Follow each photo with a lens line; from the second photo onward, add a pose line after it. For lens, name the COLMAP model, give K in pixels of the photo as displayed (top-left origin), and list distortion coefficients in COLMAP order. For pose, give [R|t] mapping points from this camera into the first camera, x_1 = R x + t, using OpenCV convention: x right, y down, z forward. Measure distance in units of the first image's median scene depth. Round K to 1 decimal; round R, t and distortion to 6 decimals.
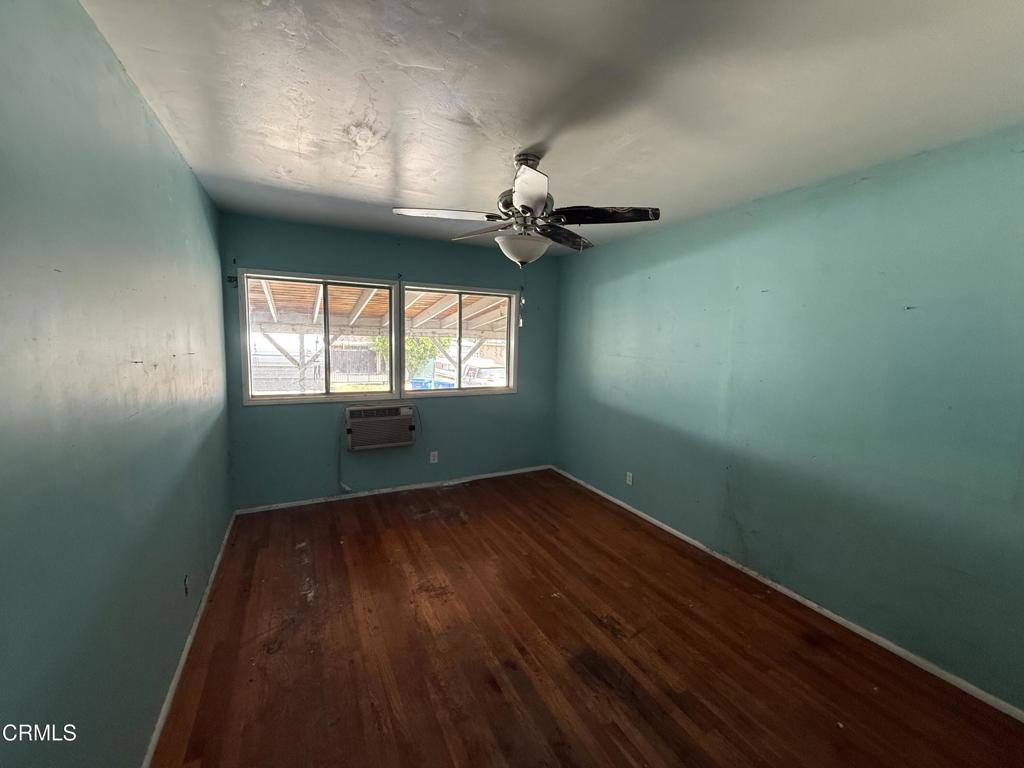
lens RADIAL K [[409.7, 0, 512.0], [0, 409.7, 384.0], [0, 0, 1]] dist [0.002195, 0.000082]
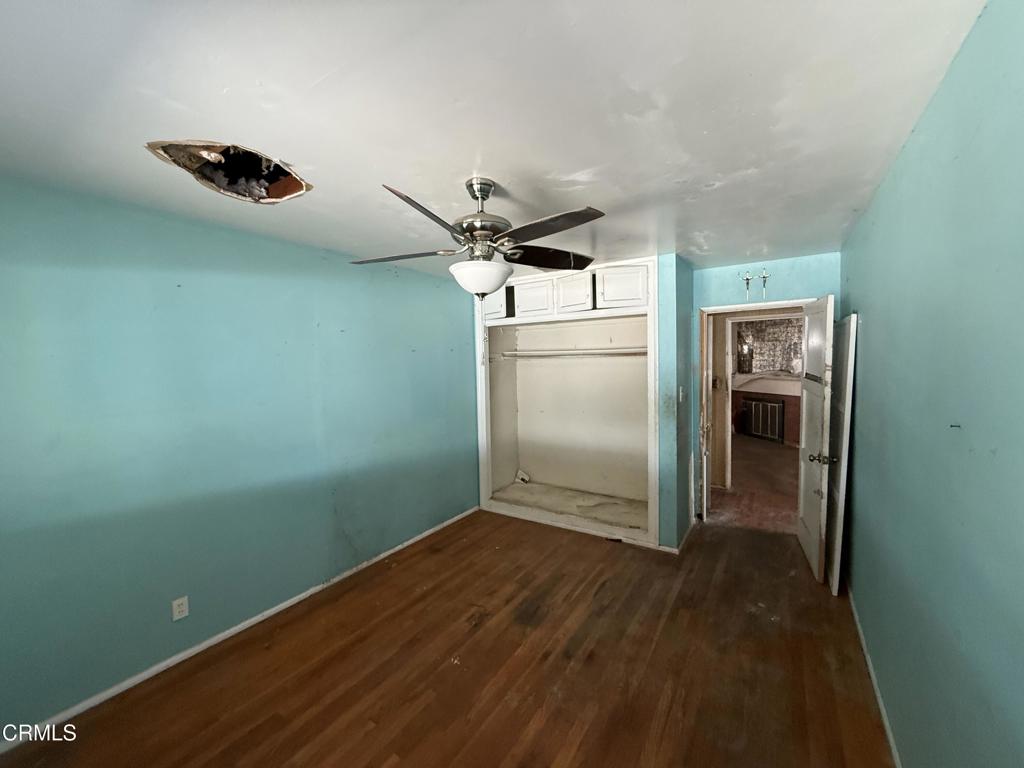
lens RADIAL K [[409.7, 0, 512.0], [0, 409.7, 384.0], [0, 0, 1]] dist [0.002195, 0.000082]
pose [[-0.489037, -0.063781, 0.869928, -0.715496], [0.107458, 0.985321, 0.132650, -0.193842], [-0.865619, 0.158352, -0.475004, 1.259251]]
